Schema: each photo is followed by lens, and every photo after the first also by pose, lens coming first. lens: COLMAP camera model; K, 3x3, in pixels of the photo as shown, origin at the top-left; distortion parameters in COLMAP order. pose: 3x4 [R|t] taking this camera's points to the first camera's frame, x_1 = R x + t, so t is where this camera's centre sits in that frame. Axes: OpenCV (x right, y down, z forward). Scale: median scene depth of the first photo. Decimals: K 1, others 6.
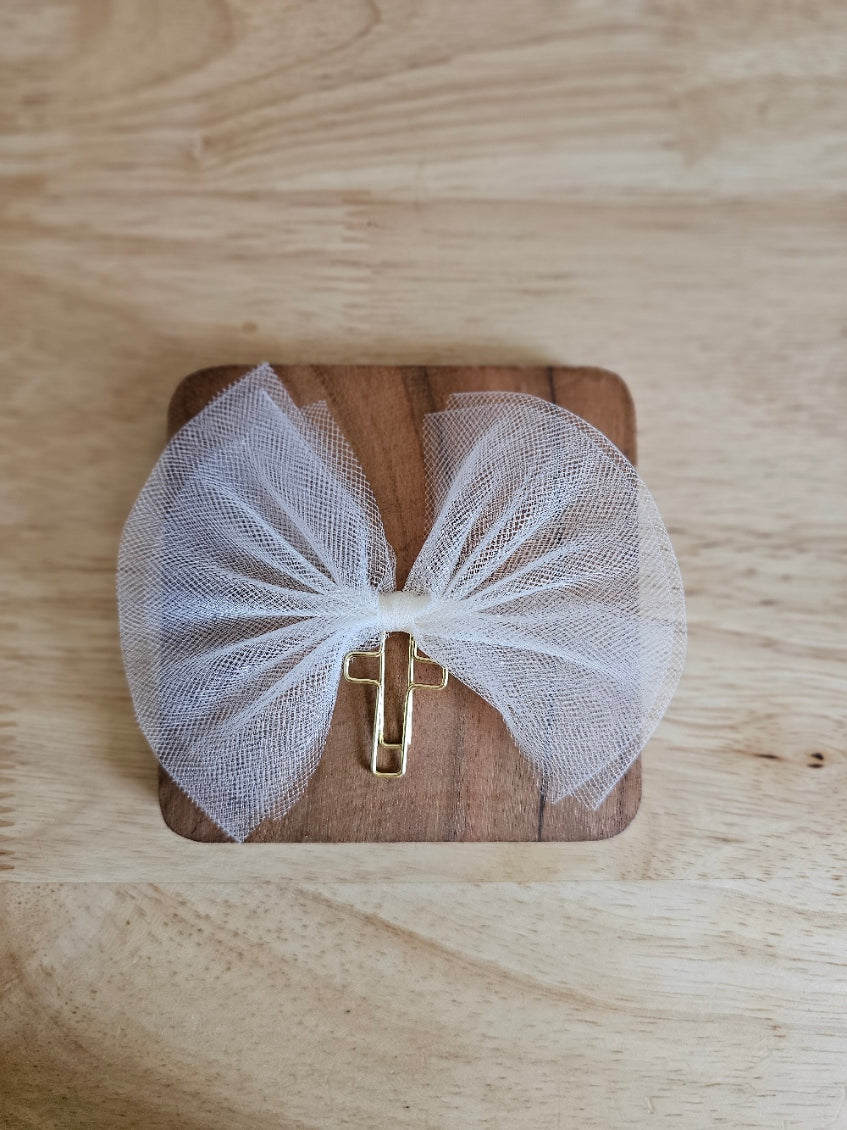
lens RADIAL K [[775.8, 0, 419.2], [0, 775.8, 571.9], [0, 0, 1]] dist [-0.034075, -0.002373]
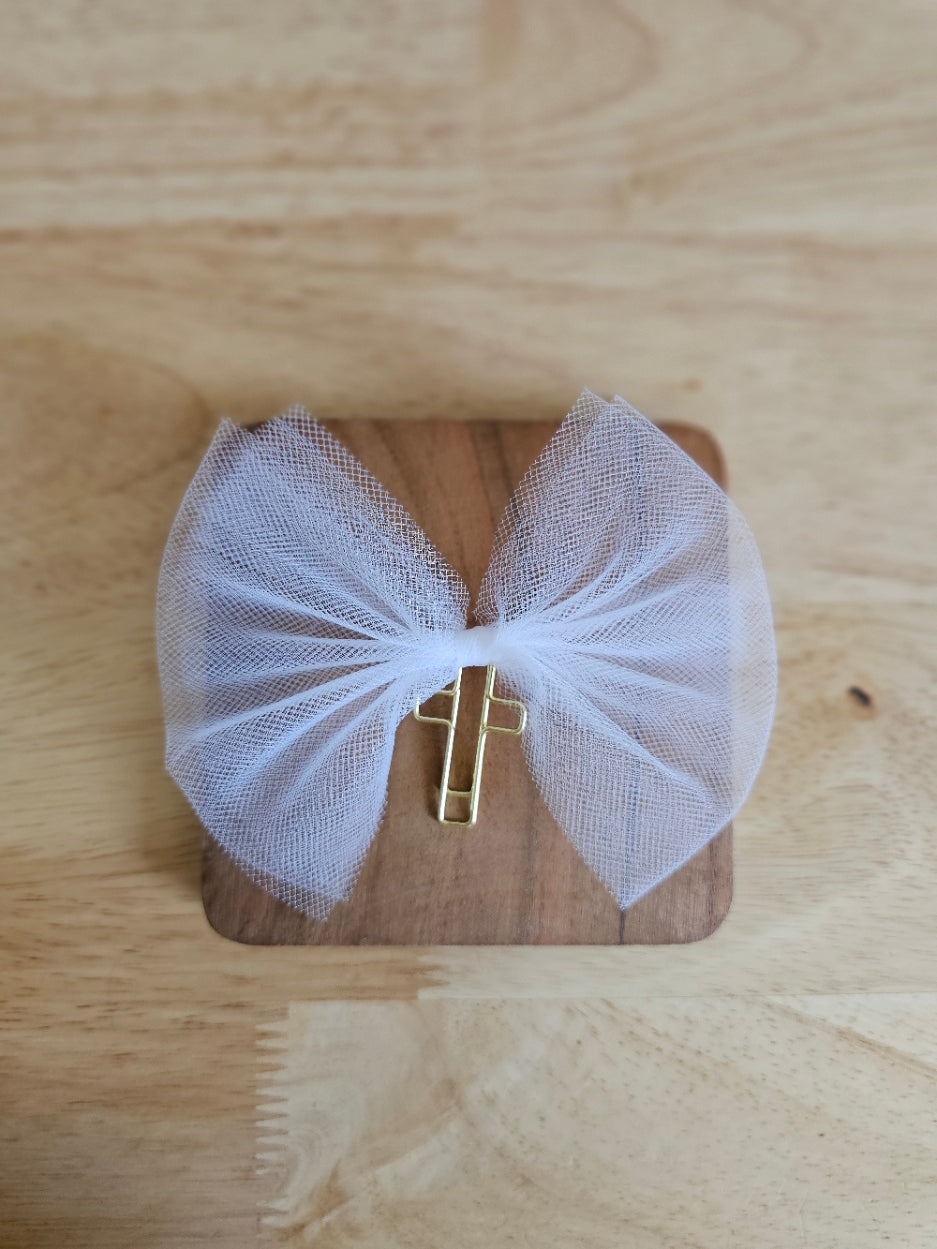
lens RADIAL K [[855.6, 0, 468.4], [0, 855.6, 646.6], [0, 0, 1]] dist [-0.036469, -0.003454]
pose [[0.999975, -0.002800, -0.006516, -0.502104], [0.002796, 0.999996, -0.000588, -0.009159], [0.006518, 0.000570, 0.999979, -0.002583]]
